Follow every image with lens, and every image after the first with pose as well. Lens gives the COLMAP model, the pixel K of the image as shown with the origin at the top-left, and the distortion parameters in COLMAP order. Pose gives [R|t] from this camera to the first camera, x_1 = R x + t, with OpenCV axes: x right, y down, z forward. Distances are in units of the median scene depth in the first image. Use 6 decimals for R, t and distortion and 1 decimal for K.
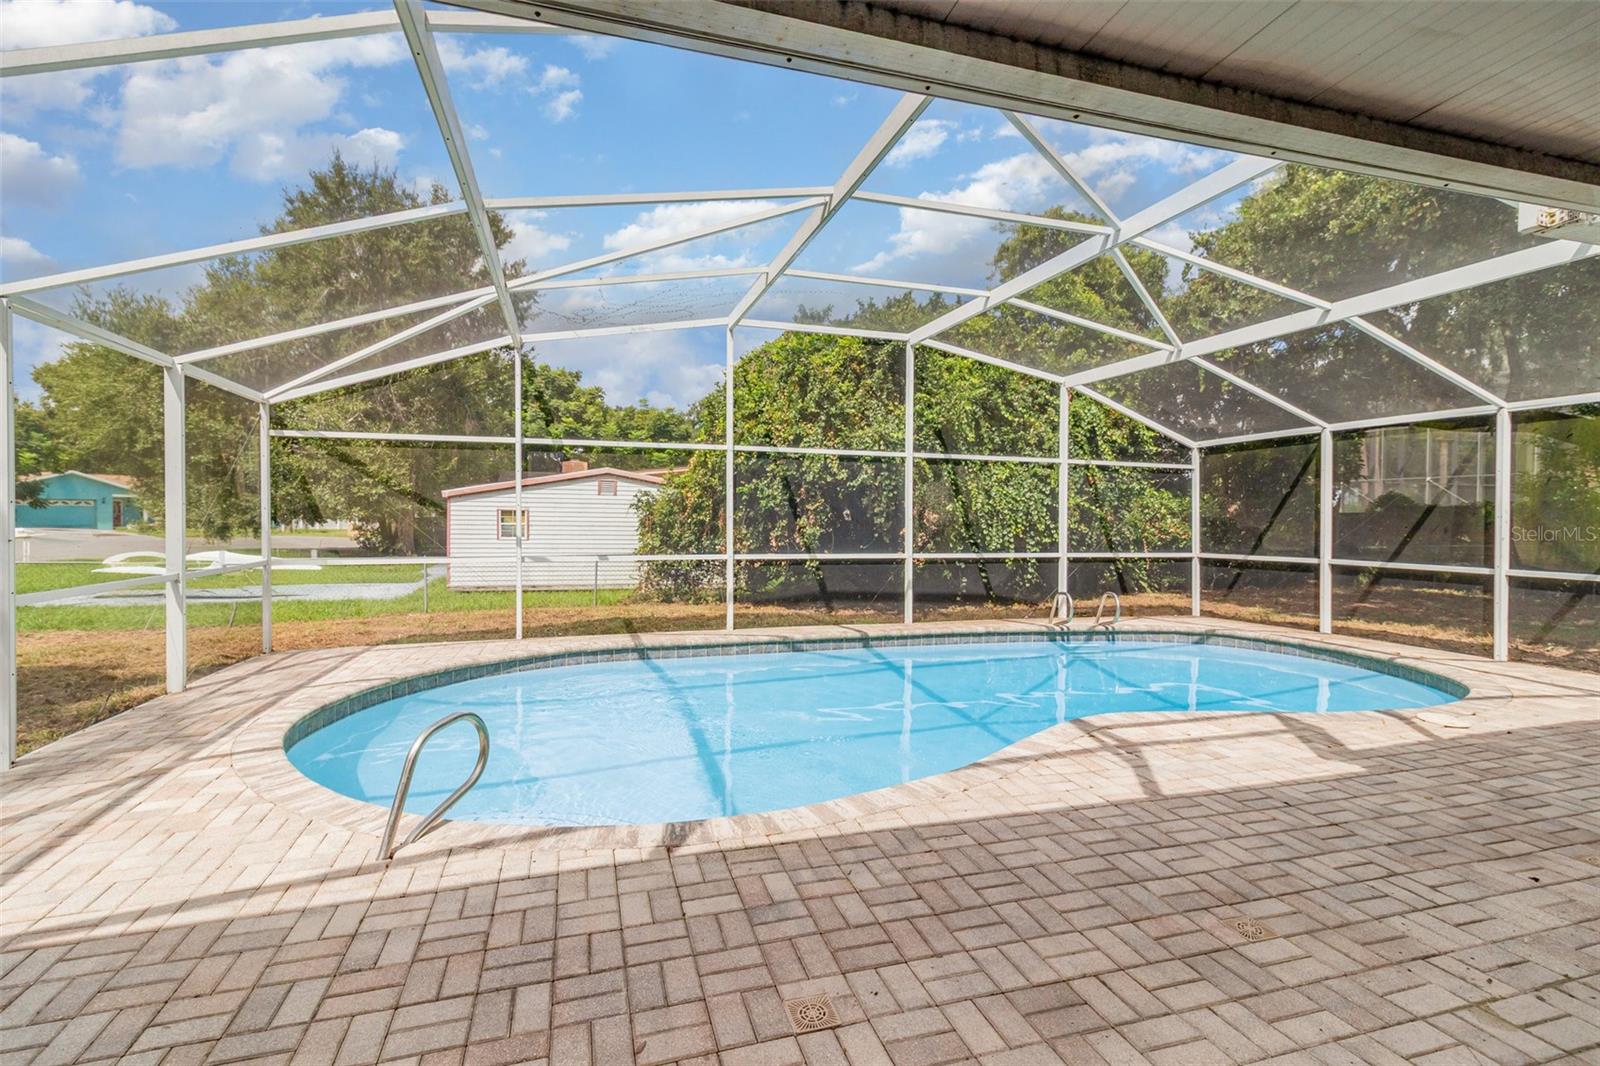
lens RADIAL K [[741.3, 0, 797.2], [0, 741.3, 526.0], [0, 0, 1]] dist [0.000358, -0.000192]
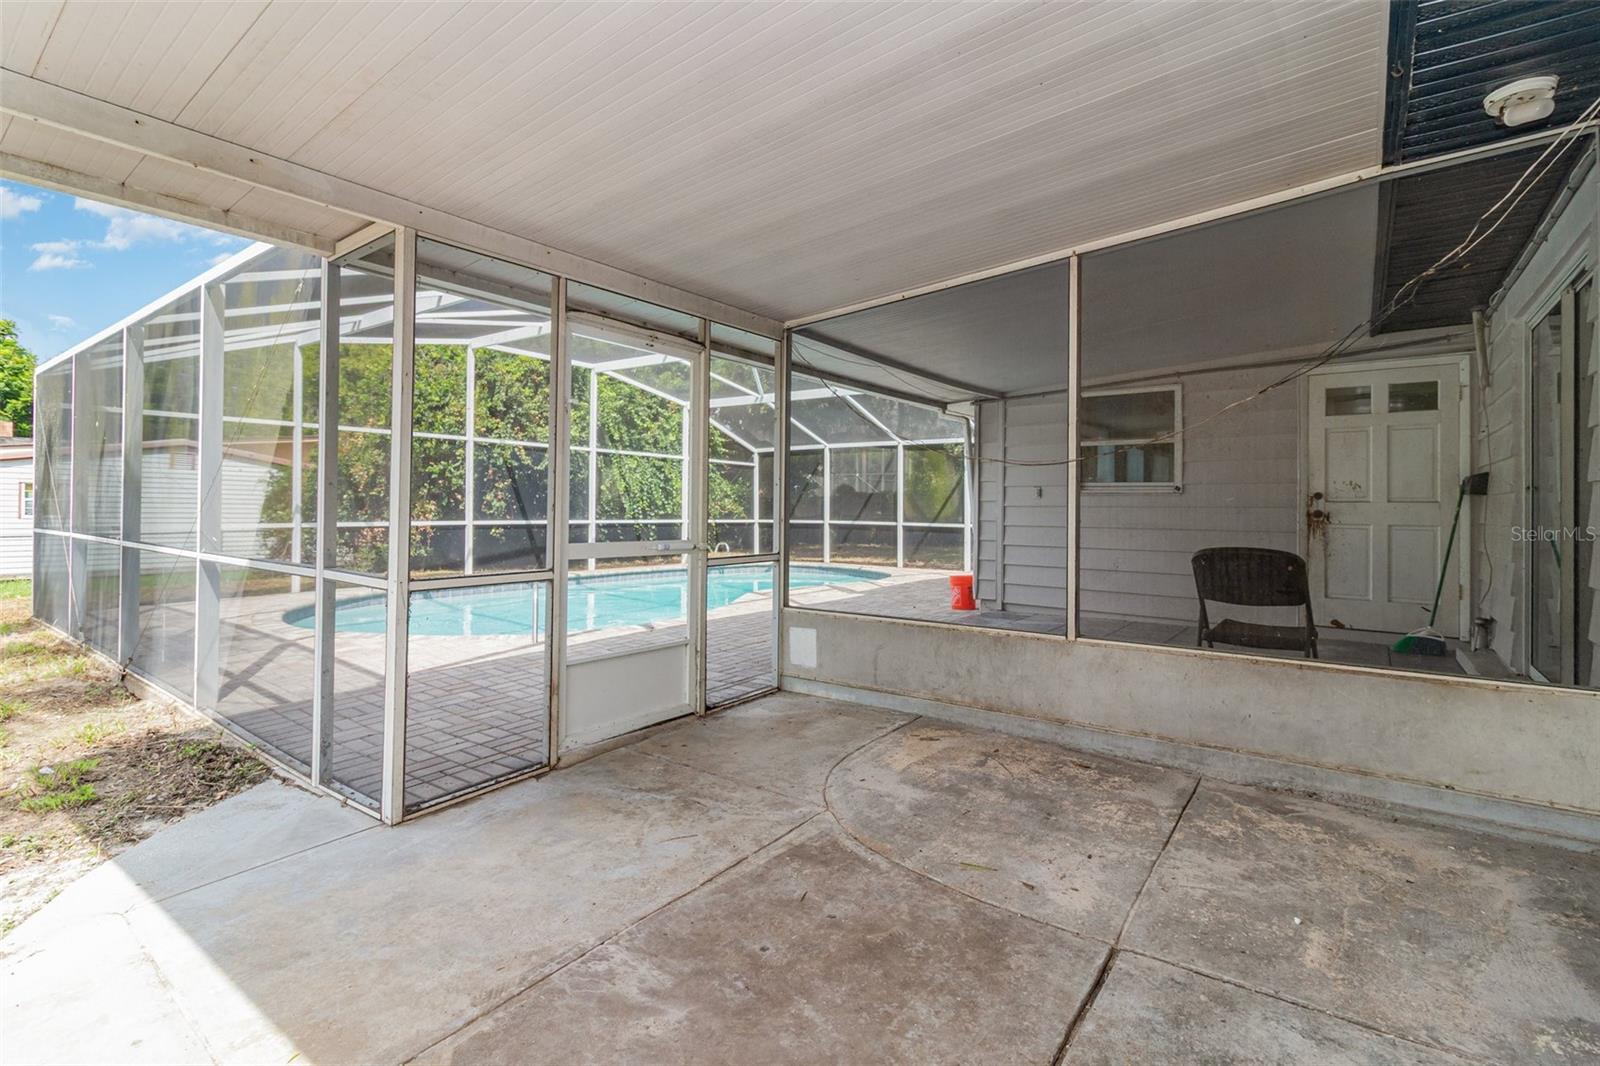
lens RADIAL K [[769.5, 0, 791.4], [0, 769.5, 503.2], [0, 0, 1]] dist [0.003789, 0.001353]
pose [[0.807205, 0.005387, 0.590246, -0.357347], [0.000920, 0.999946, -0.010384, 0.018442], [-0.590270, 0.008926, 0.807156, -0.350810]]
